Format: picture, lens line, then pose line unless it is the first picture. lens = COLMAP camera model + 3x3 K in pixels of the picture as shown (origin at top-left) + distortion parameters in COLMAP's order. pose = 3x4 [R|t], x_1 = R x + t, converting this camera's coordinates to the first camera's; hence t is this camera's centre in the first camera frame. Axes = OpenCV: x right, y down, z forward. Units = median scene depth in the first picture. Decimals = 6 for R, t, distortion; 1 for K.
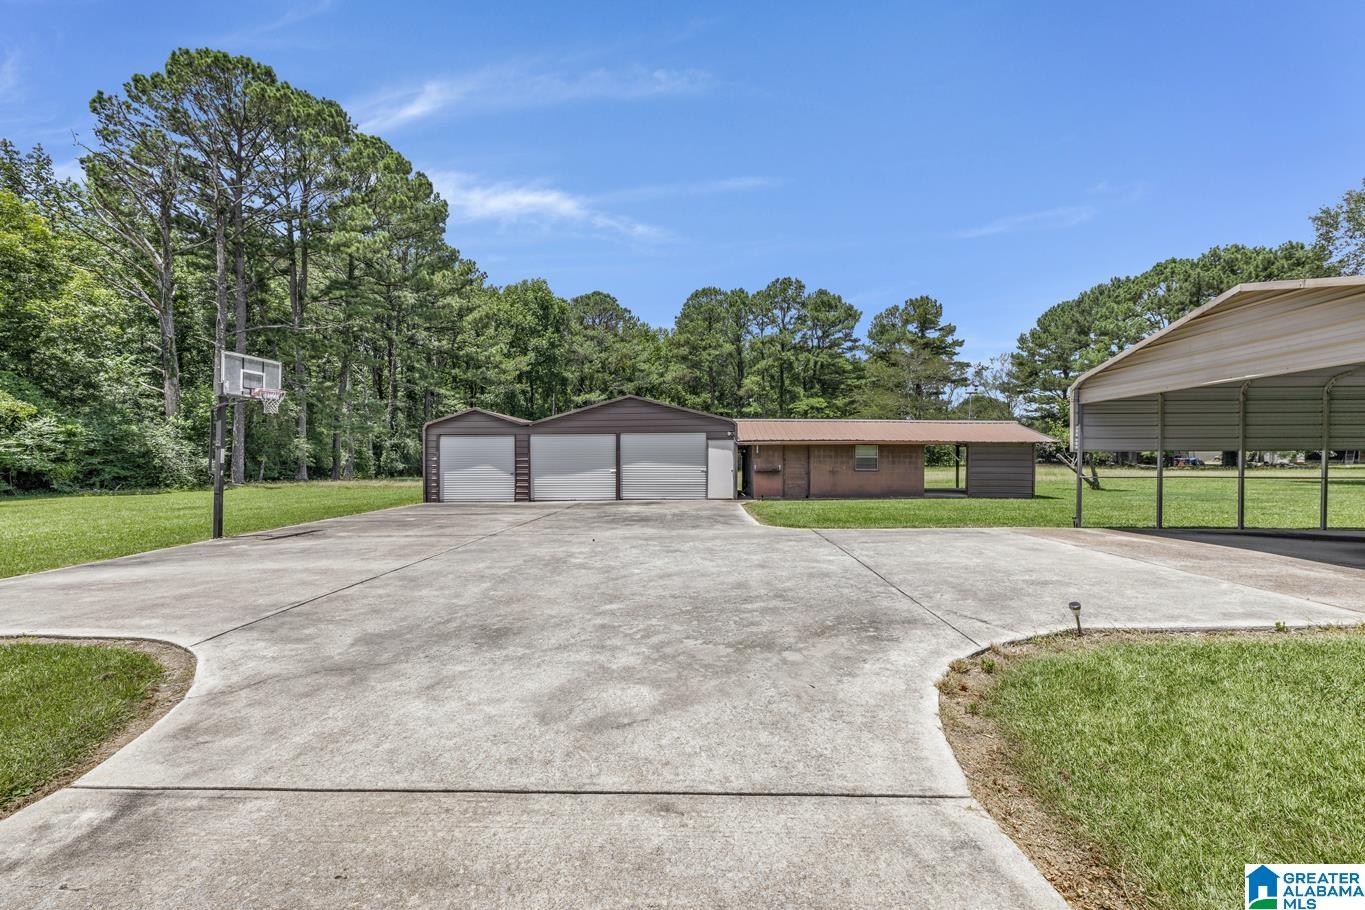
lens RADIAL K [[538.2, 0, 681.9], [0, 538.2, 461.9], [0, 0, 1]] dist [-0.000860, 0.000273]
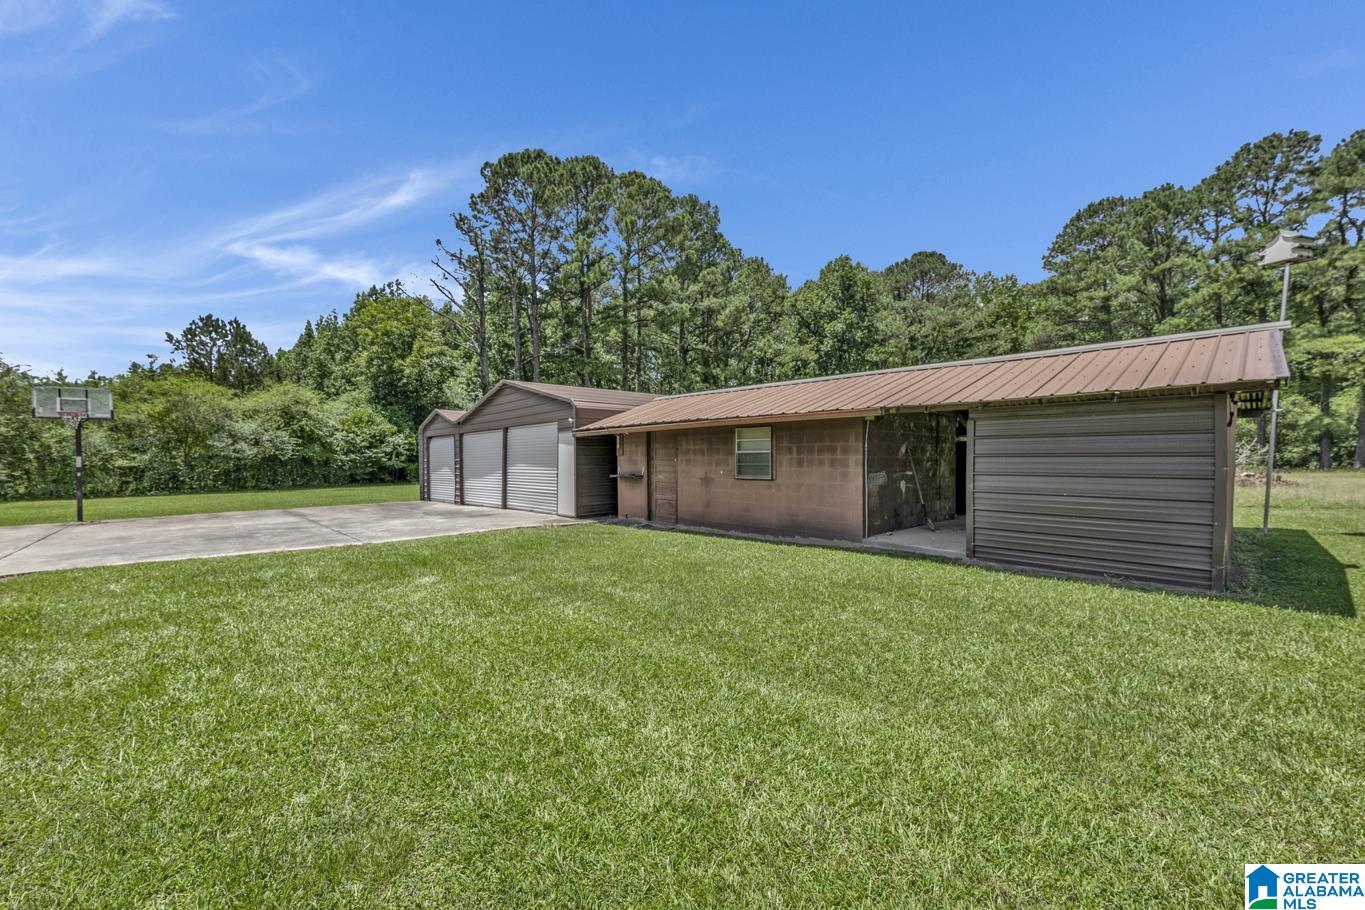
lens RADIAL K [[538.2, 0, 683.1], [0, 538.2, 457.7], [0, 0, 1]] dist [-0.000860, 0.000273]
pose [[0.707779, -0.009851, -0.706366, 0.649850], [0.010486, 0.999939, -0.003438, -0.002291], [0.706356, -0.004974, 0.707839, 0.597359]]
